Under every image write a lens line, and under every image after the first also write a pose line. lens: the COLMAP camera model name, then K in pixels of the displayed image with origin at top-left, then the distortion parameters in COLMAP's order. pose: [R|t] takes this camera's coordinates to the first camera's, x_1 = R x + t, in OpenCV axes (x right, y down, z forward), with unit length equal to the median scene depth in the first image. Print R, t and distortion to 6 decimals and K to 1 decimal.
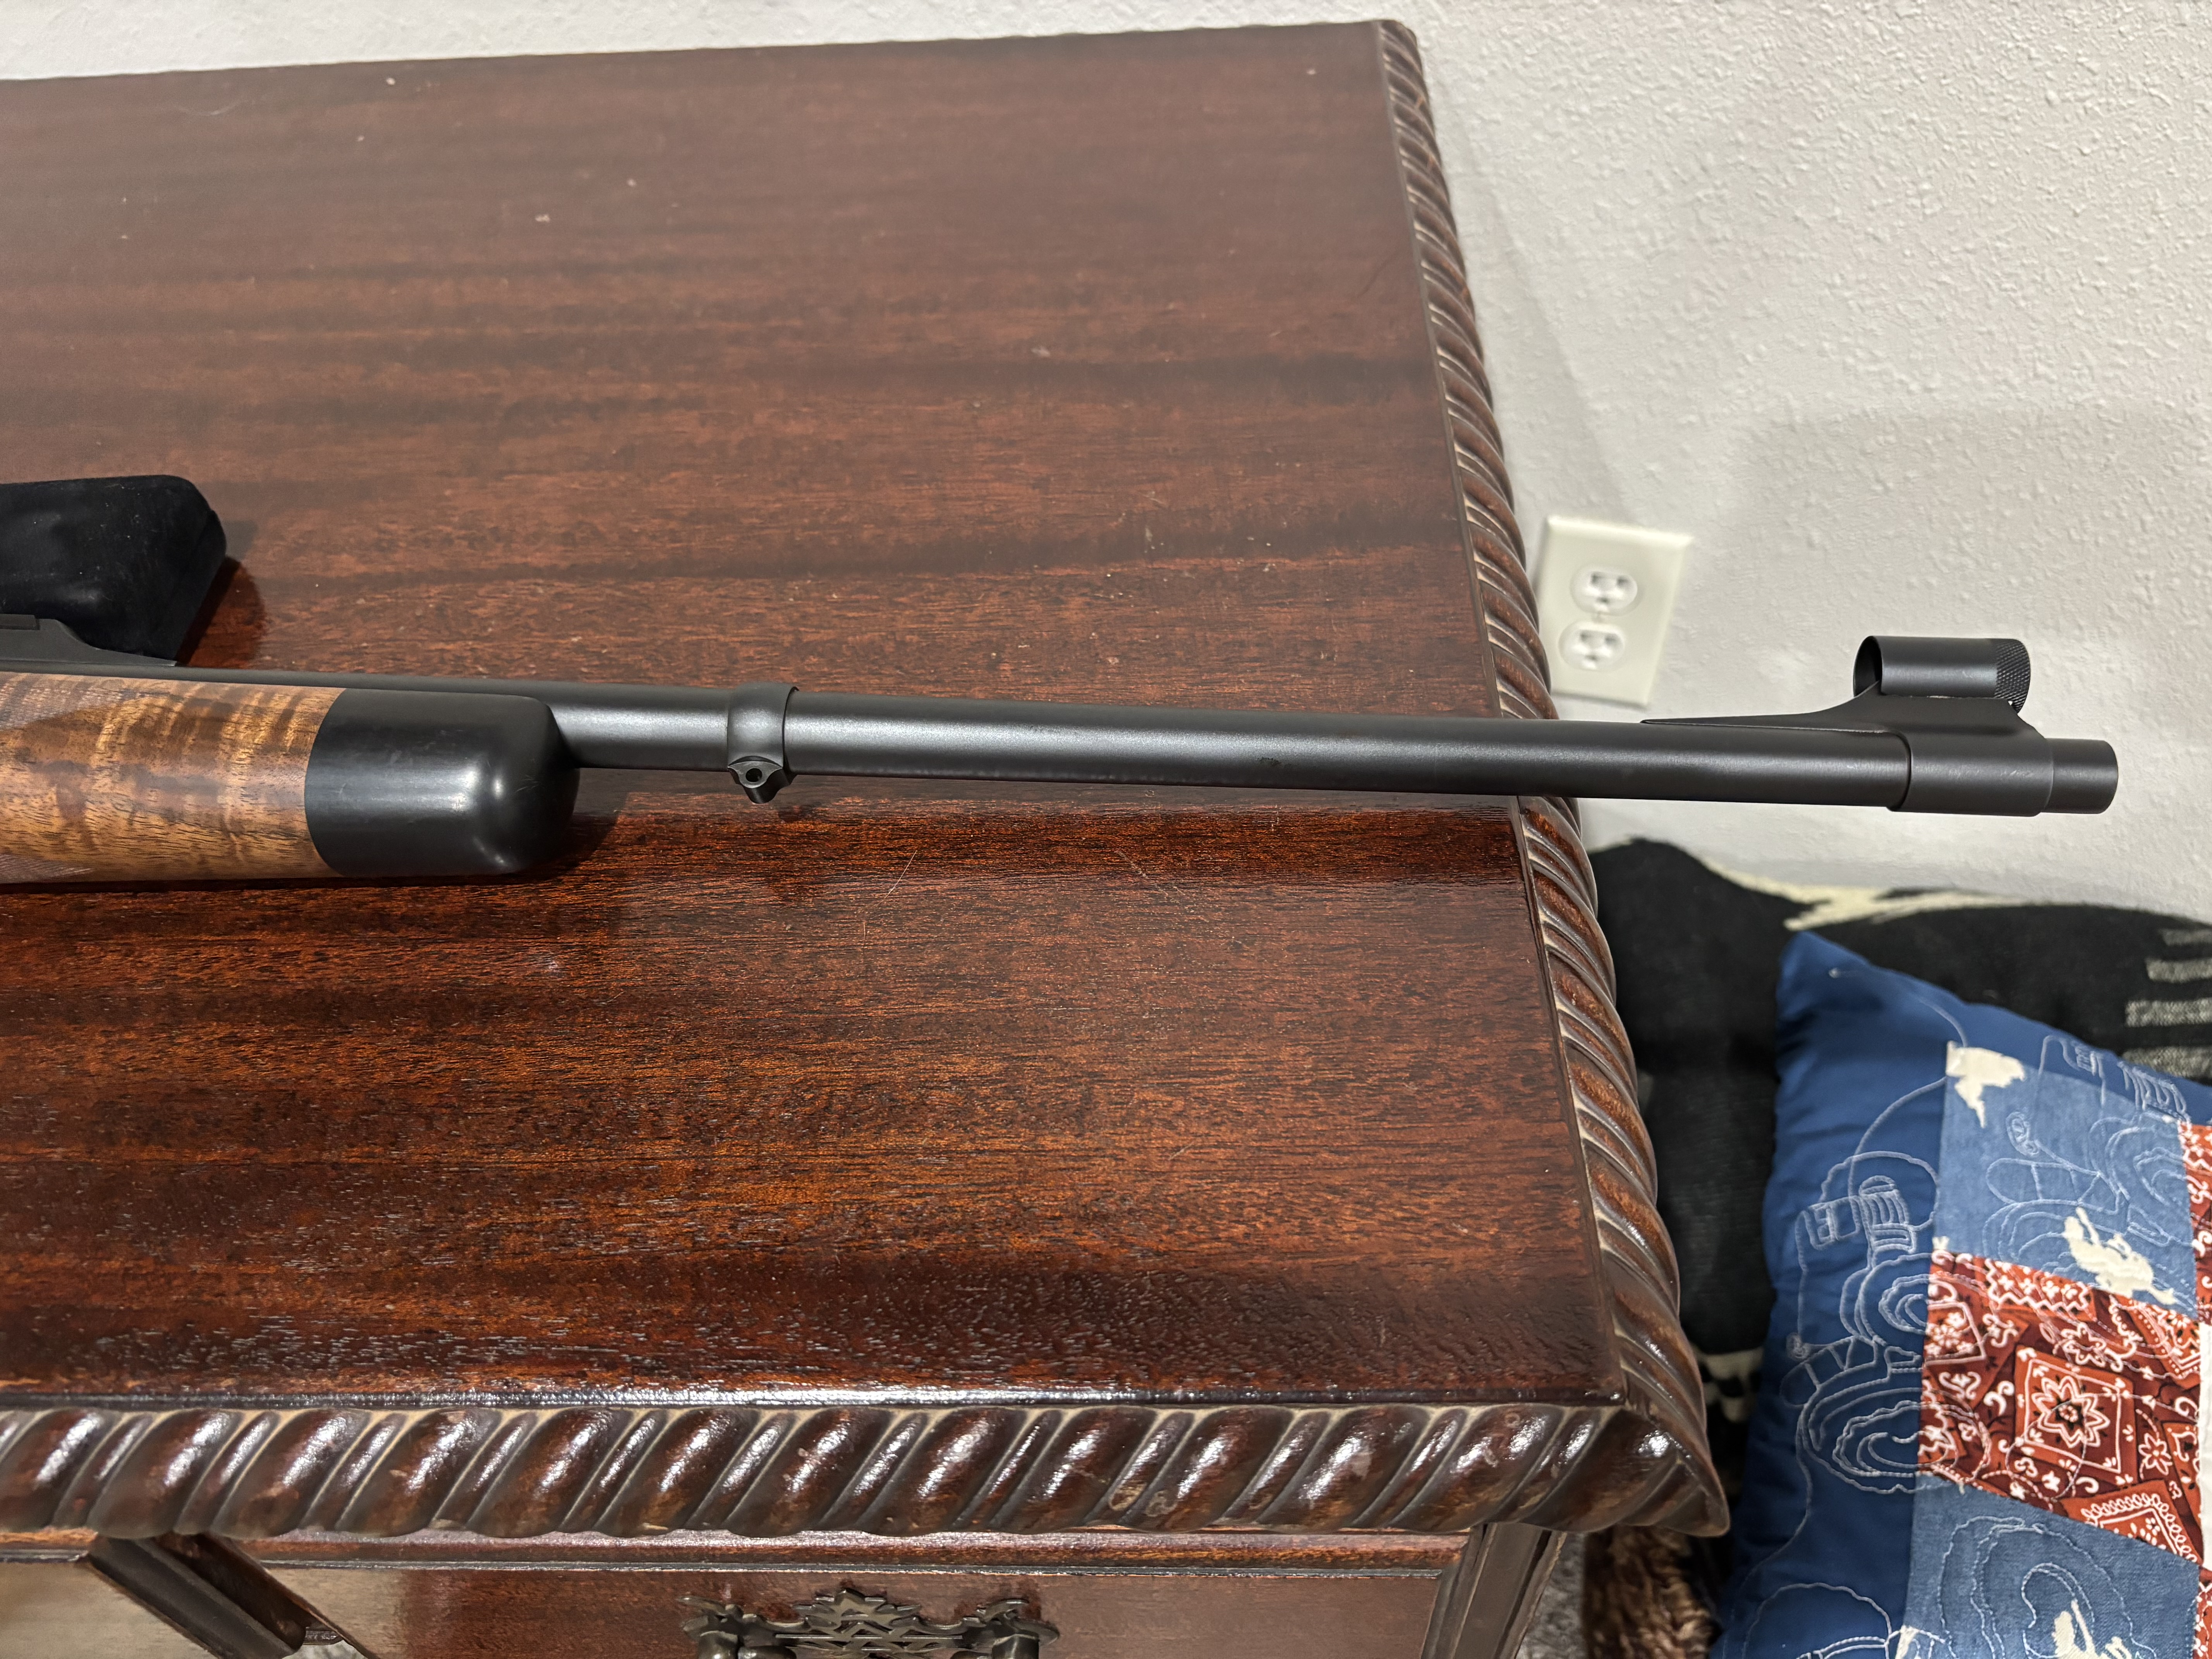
lens RADIAL K [[1705.6, 0, 1136.8], [0, 1705.6, 823.3], [0, 0, 1]] dist [0.056372, -0.091592]
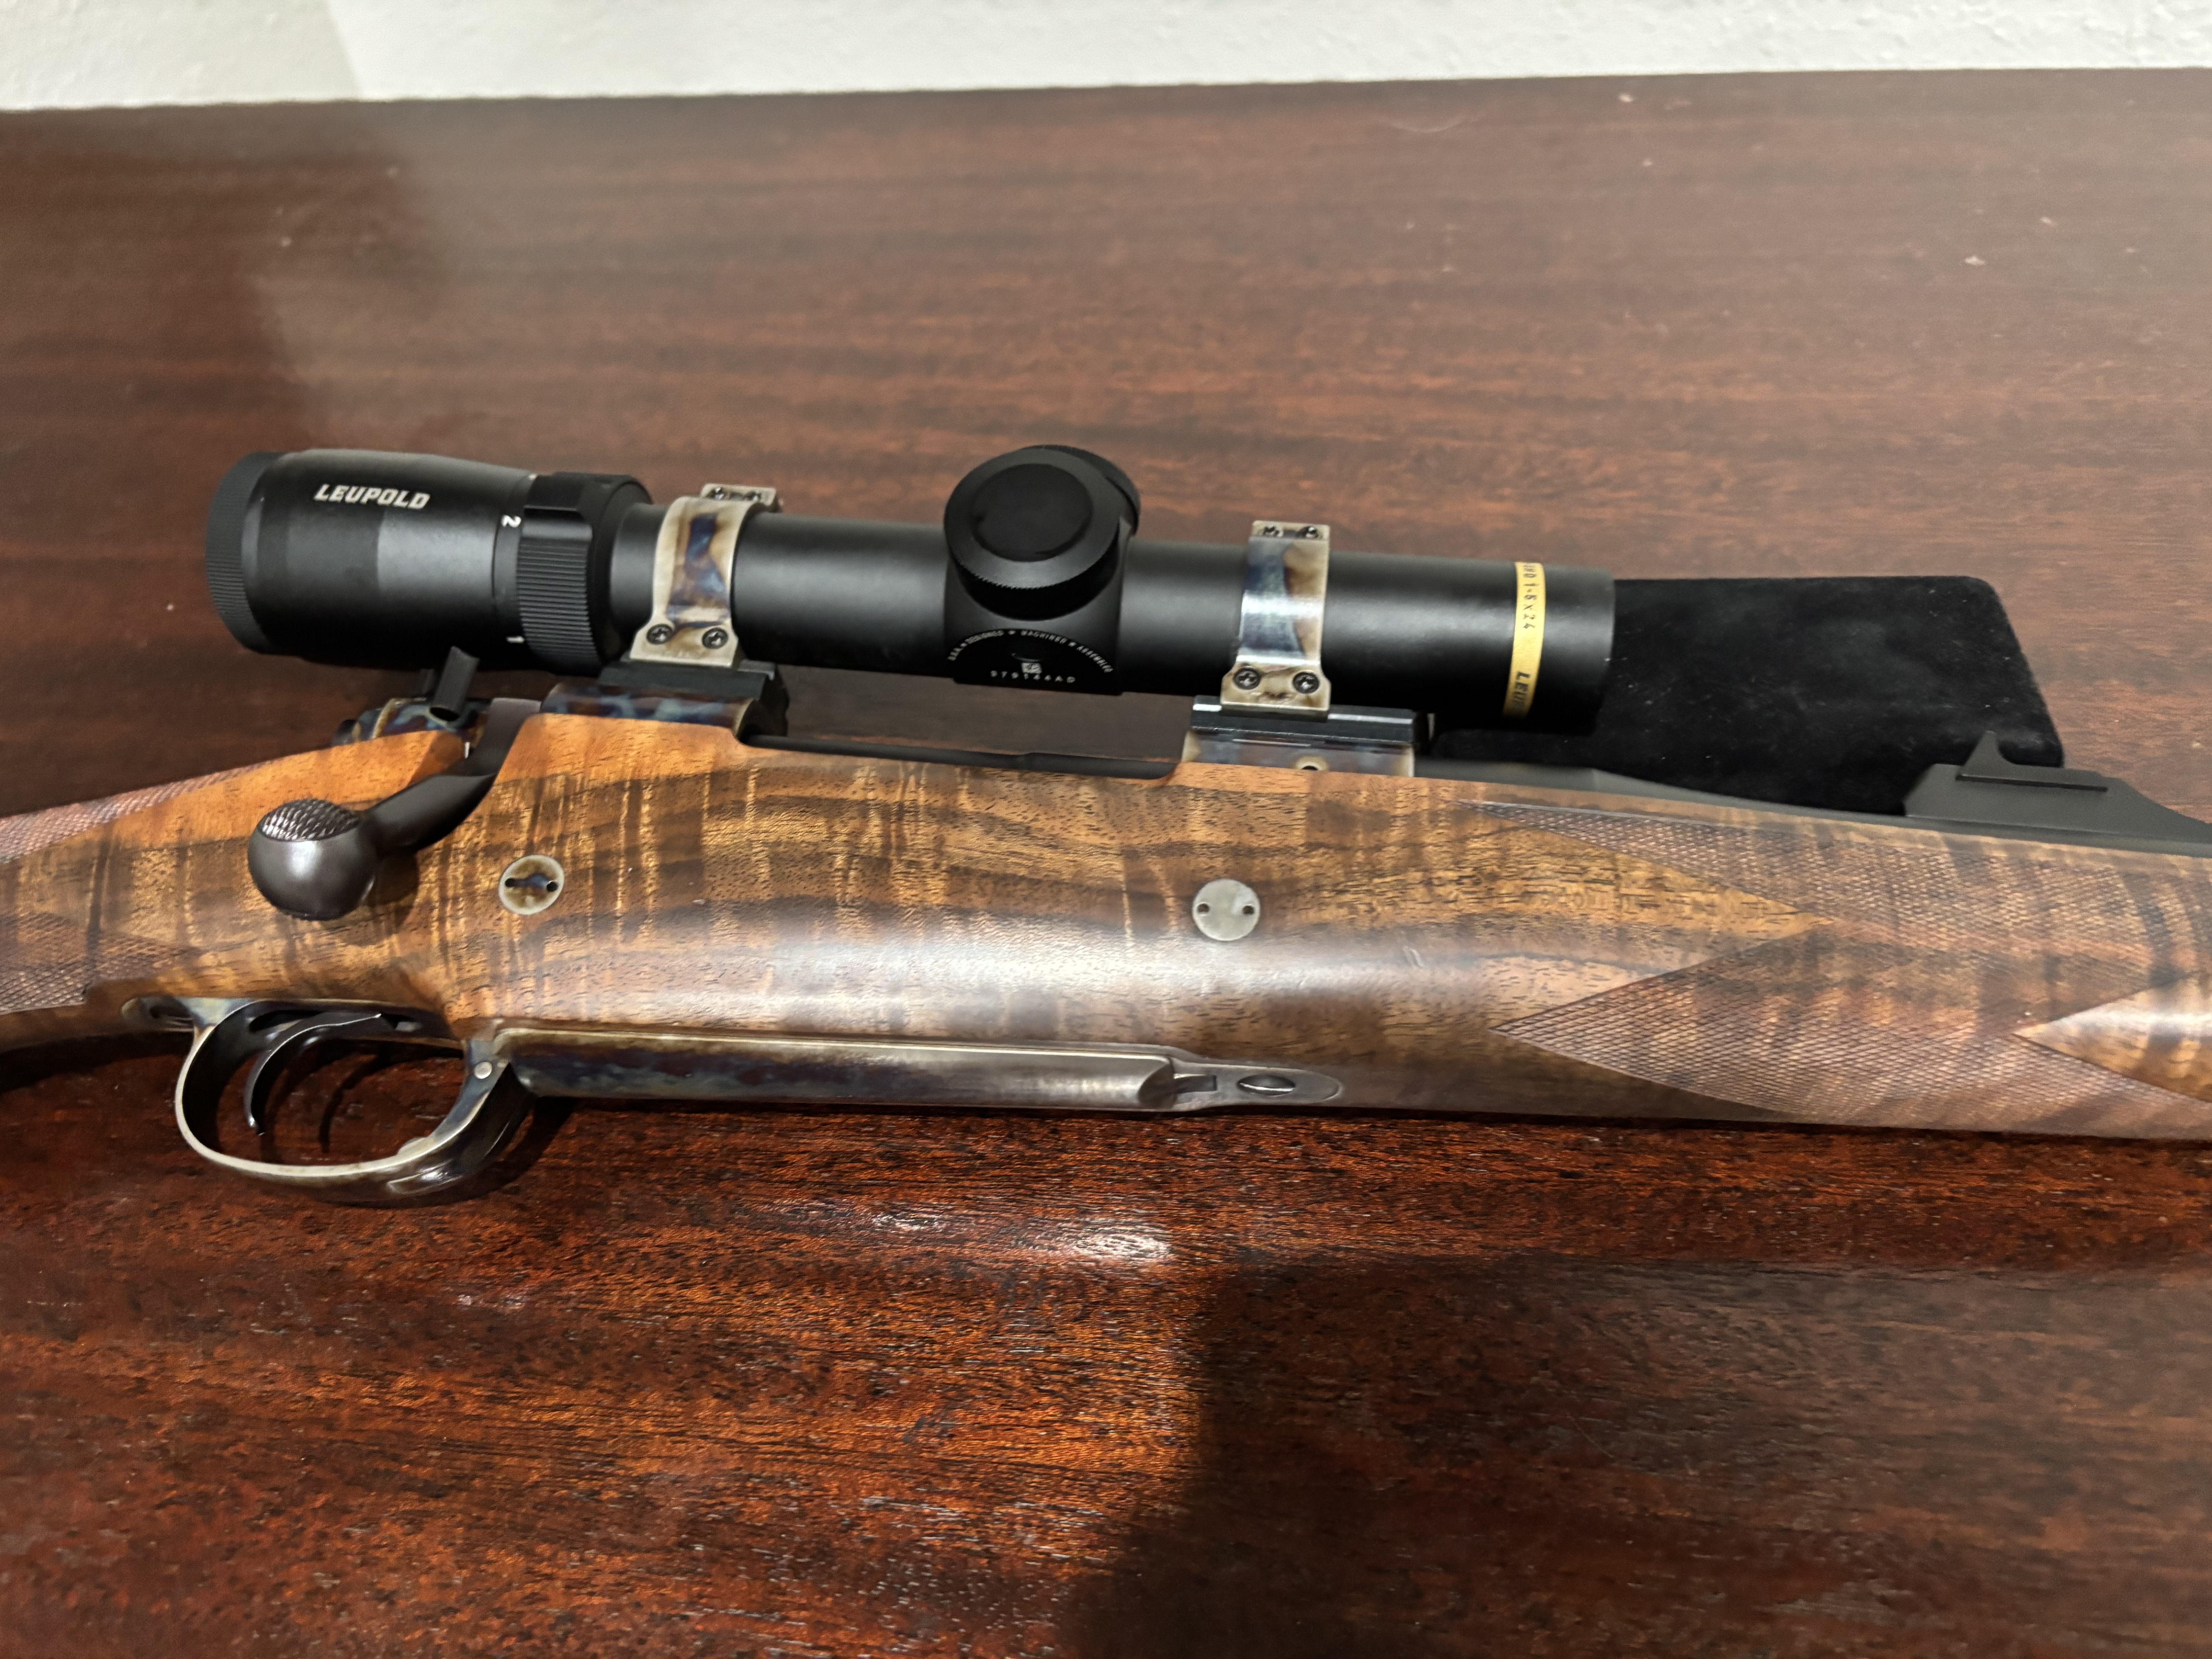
lens RADIAL K [[1717.0, 0, 1073.9], [0, 1717.0, 834.8], [0, 0, 1]] dist [0.030491, -0.063858]
pose [[0.996961, 0.045309, -0.063373, -0.983274], [-0.046629, 0.998722, -0.019507, -0.055226], [0.062408, 0.022403, 0.997799, 0.213383]]
